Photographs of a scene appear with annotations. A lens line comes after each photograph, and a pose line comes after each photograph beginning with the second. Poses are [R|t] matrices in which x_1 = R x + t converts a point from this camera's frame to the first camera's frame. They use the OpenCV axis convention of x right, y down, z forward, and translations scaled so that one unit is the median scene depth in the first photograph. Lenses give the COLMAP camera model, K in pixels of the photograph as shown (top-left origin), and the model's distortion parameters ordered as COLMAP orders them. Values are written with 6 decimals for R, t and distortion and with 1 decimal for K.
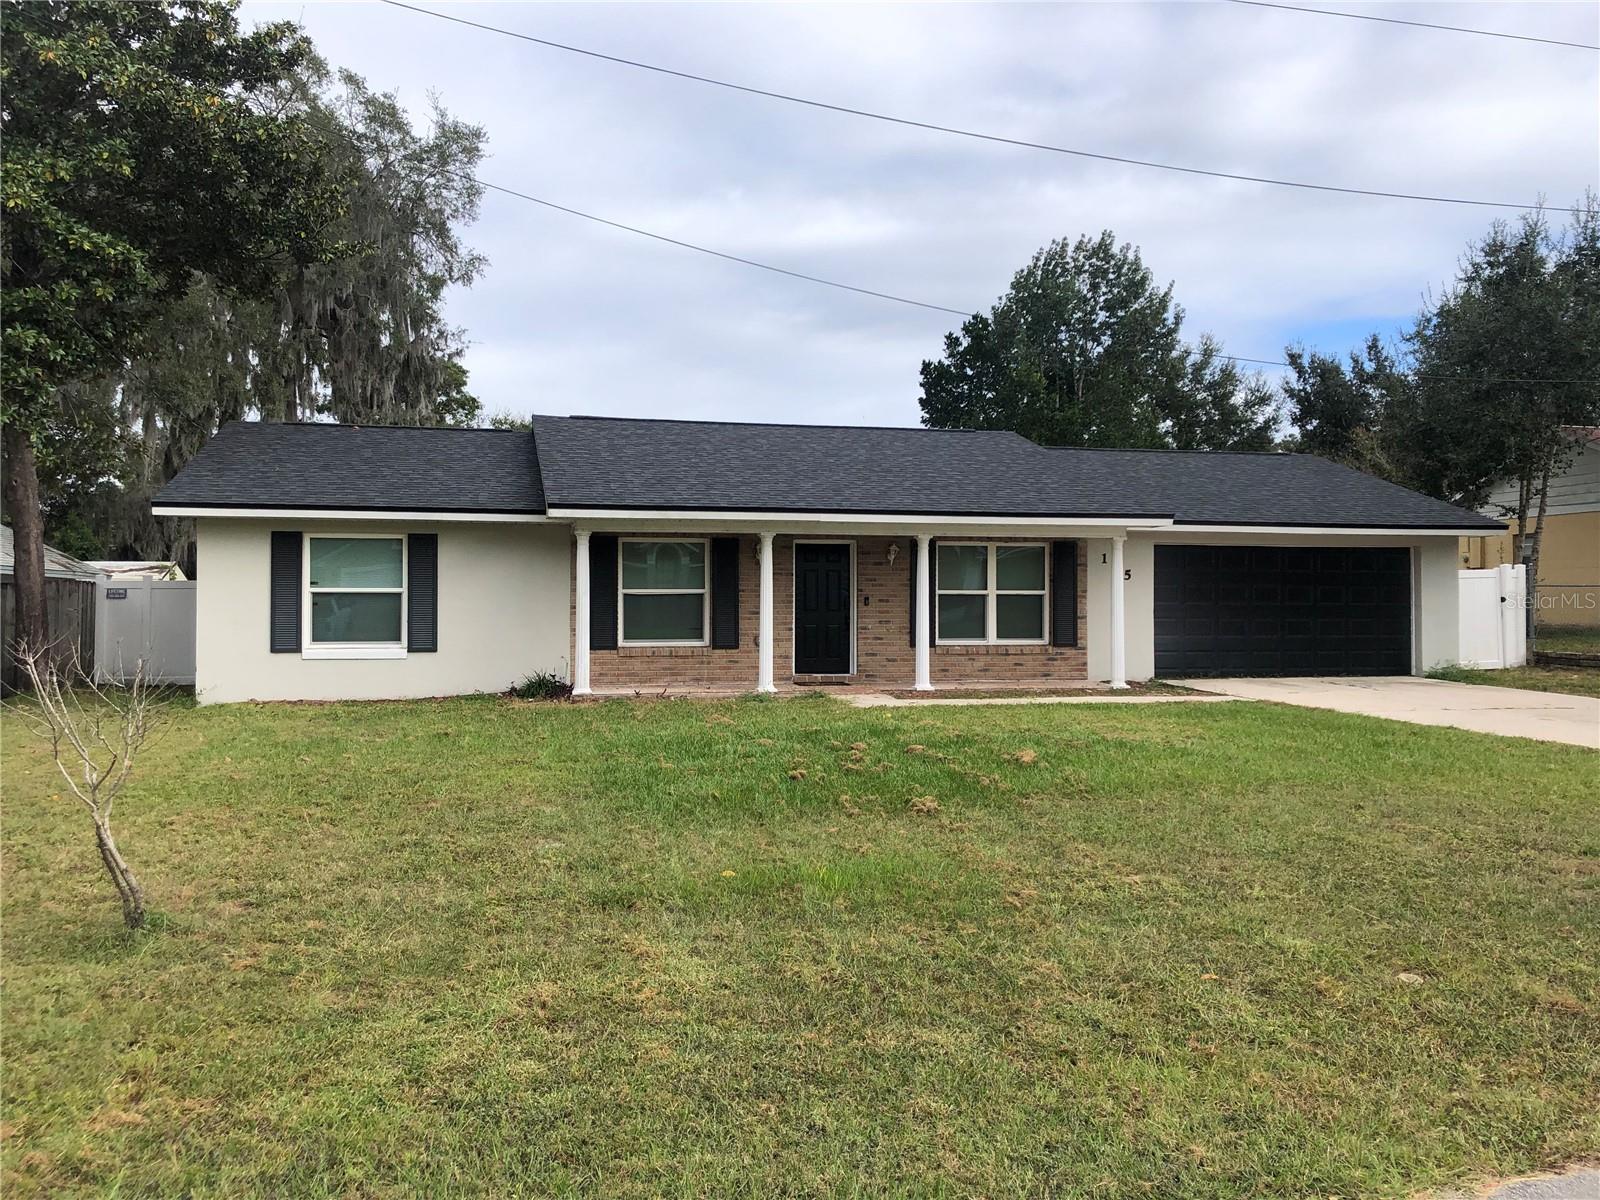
lens RADIAL K [[1338.3, 0, 800.0], [0, 1338.3, 600.0], [0, 0, 1]] dist [0.091135, -0.000870]
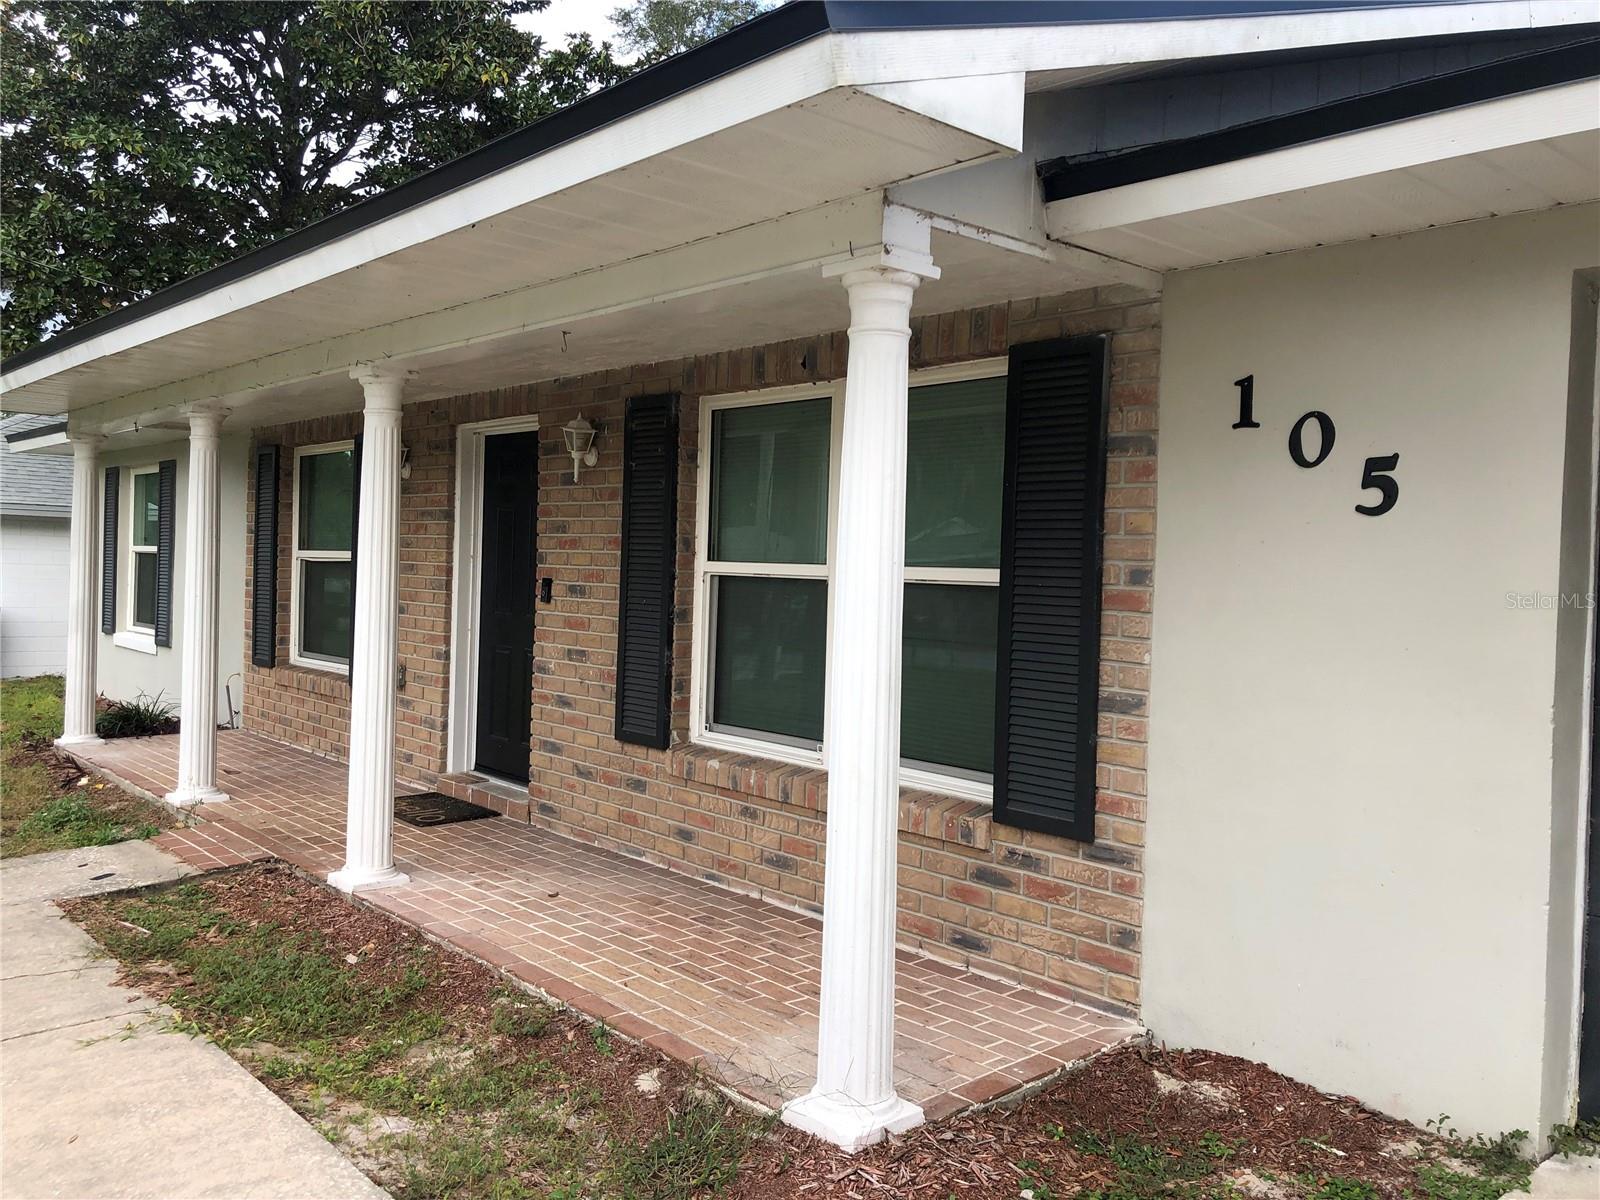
lens RADIAL K [[1338.3, 0, 800.0], [0, 1338.3, 600.0], [0, 0, 1]] dist [0.091135, -0.000870]
pose [[0.440113, 0.033086, -0.897332, 0.370550], [-0.026277, 0.999368, 0.023959, -0.006448], [0.897558, 0.013035, 0.440705, 0.866462]]
